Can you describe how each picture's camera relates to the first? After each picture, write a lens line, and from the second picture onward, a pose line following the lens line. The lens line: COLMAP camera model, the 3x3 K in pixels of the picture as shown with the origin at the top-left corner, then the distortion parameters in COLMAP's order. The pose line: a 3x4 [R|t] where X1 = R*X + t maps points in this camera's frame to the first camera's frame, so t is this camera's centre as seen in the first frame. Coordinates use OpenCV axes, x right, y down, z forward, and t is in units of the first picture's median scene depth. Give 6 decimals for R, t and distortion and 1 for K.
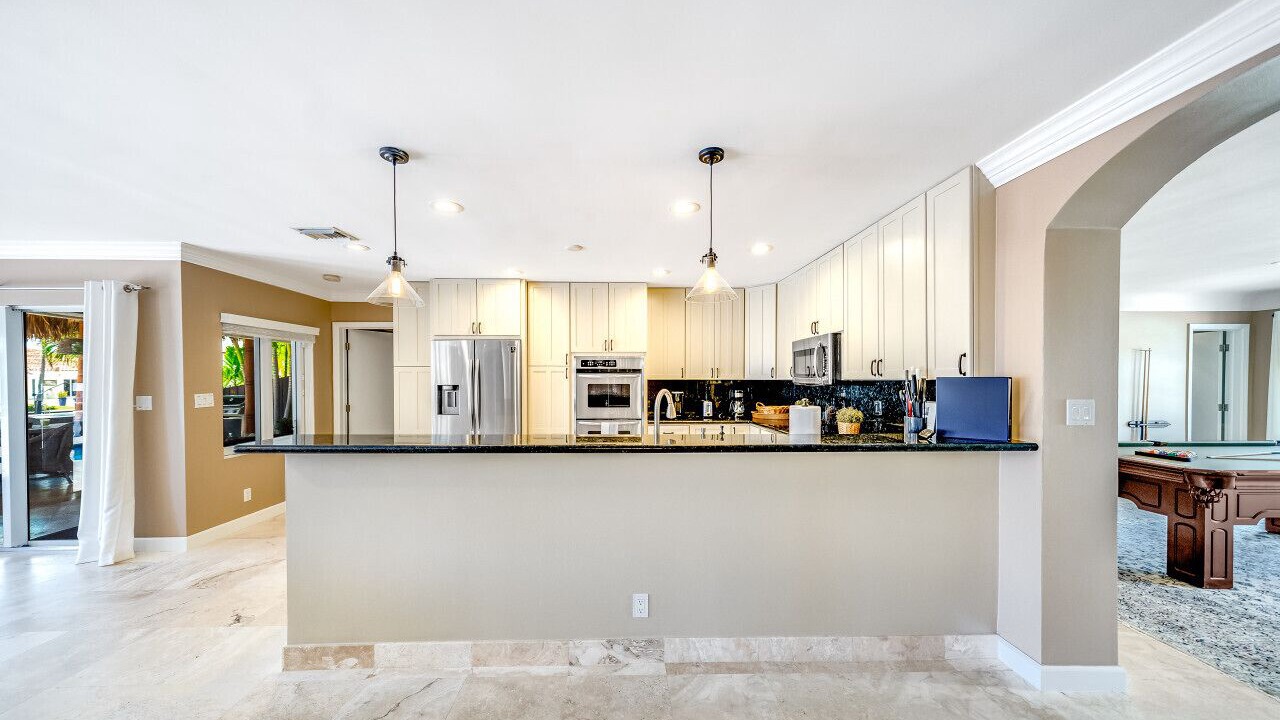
lens RADIAL K [[440.4, 0, 639.6], [0, 440.4, 385.7], [0, 0, 1]] dist [0.000339, 0.000004]
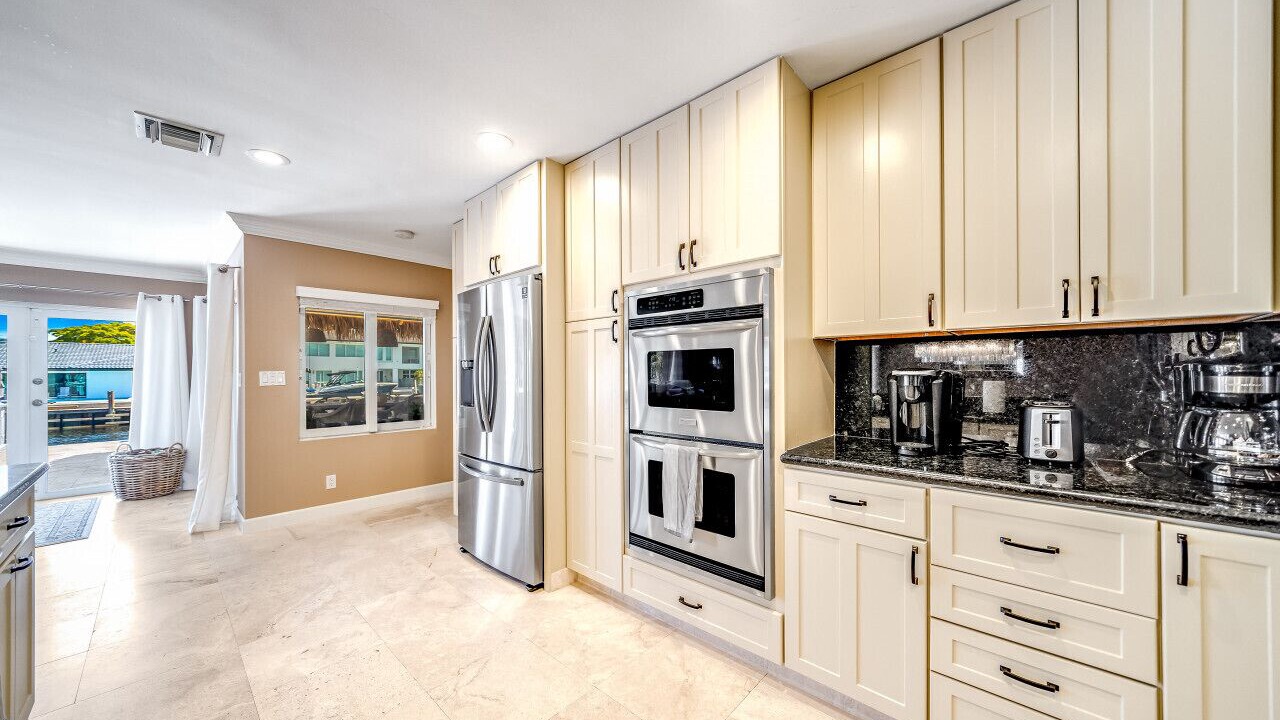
lens RADIAL K [[440.4, 0, 632.2], [0, 440.4, 370.5], [0, 0, 1]] dist [0.000339, 0.000004]
pose [[0.706767, -0.006212, -0.707419, 0.180936], [-0.003202, 0.999923, -0.011979, 0.019424], [0.707439, 0.010732, 0.706693, 0.677932]]
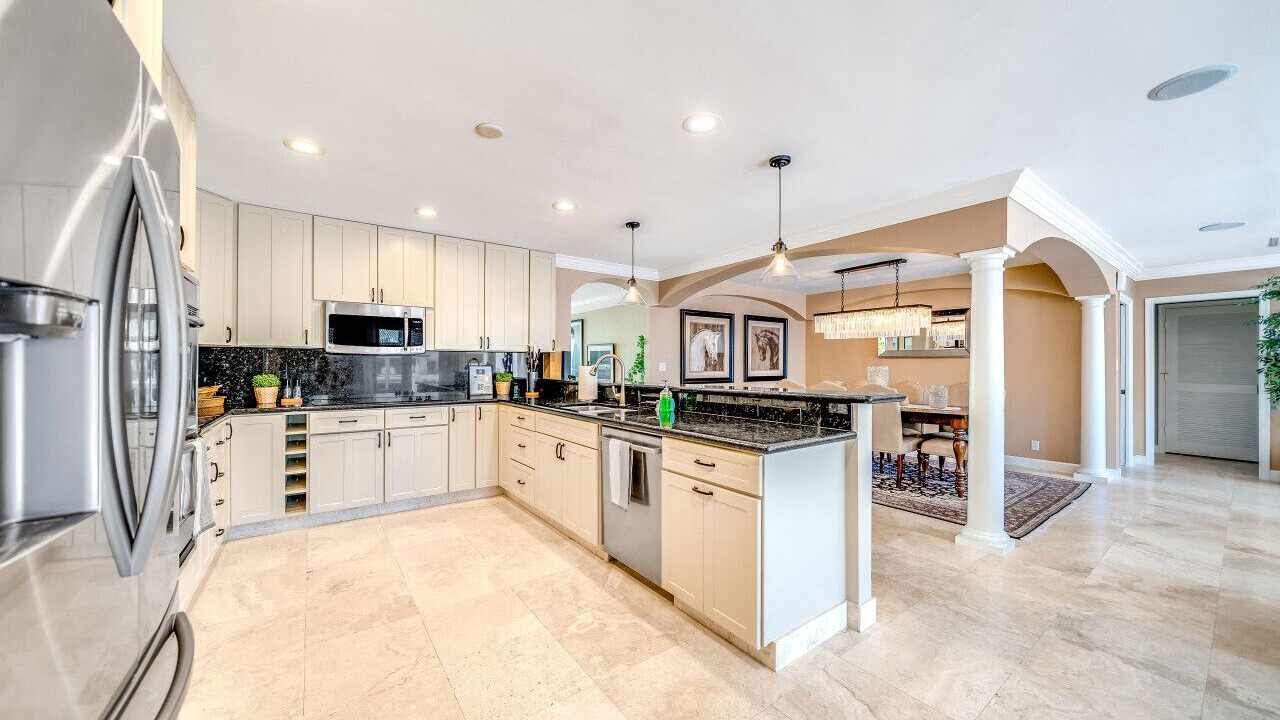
lens RADIAL K [[440.4, 0, 625.7], [0, 440.4, 362.9], [0, 0, 1]] dist [0.000339, 0.000004]
pose [[-0.542068, 0.005609, 0.840316, -0.593632], [0.010273, 0.999947, -0.000047, 0.019495], [-0.840272, 0.008607, -0.542097, 0.884435]]
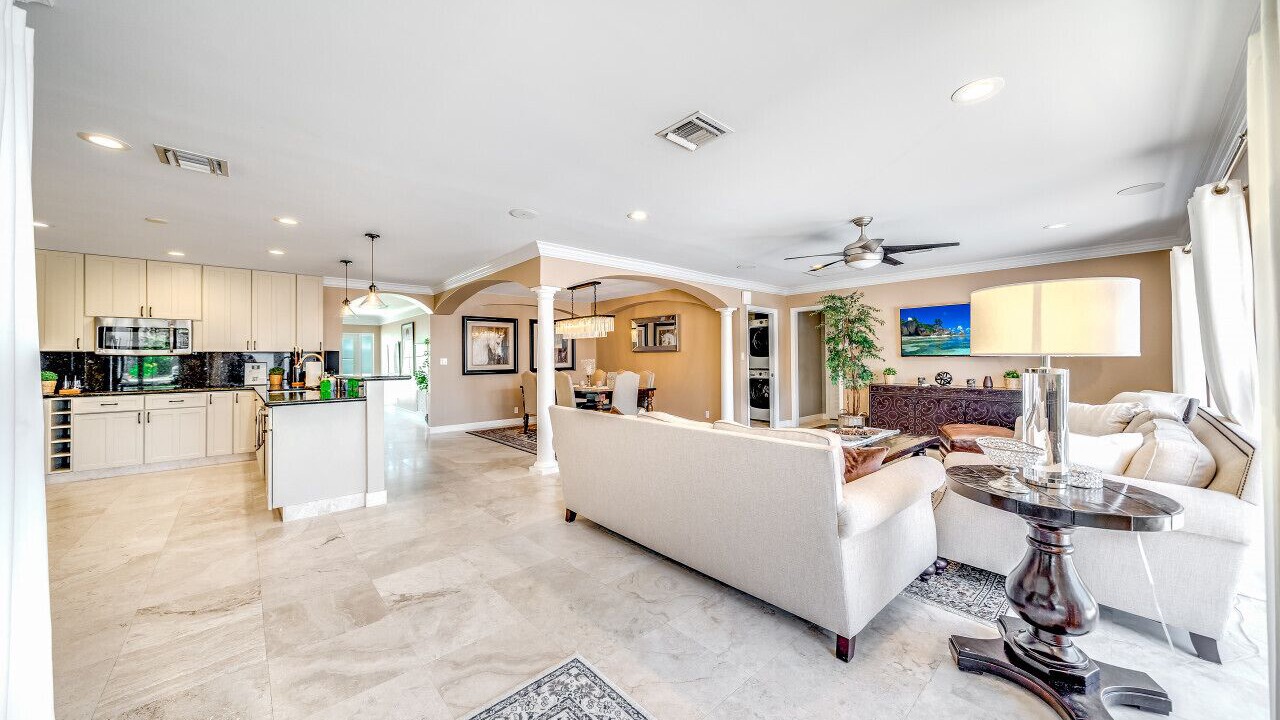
lens RADIAL K [[440.4, 0, 630.2], [0, 440.4, 352.7], [0, 0, 1]] dist [0.000339, 0.000004]
pose [[-0.631316, 0.021319, 0.775233, -1.255717], [0.022484, 0.999705, -0.009182, 0.029182], [-0.775200, 0.011634, -0.631609, 0.591072]]
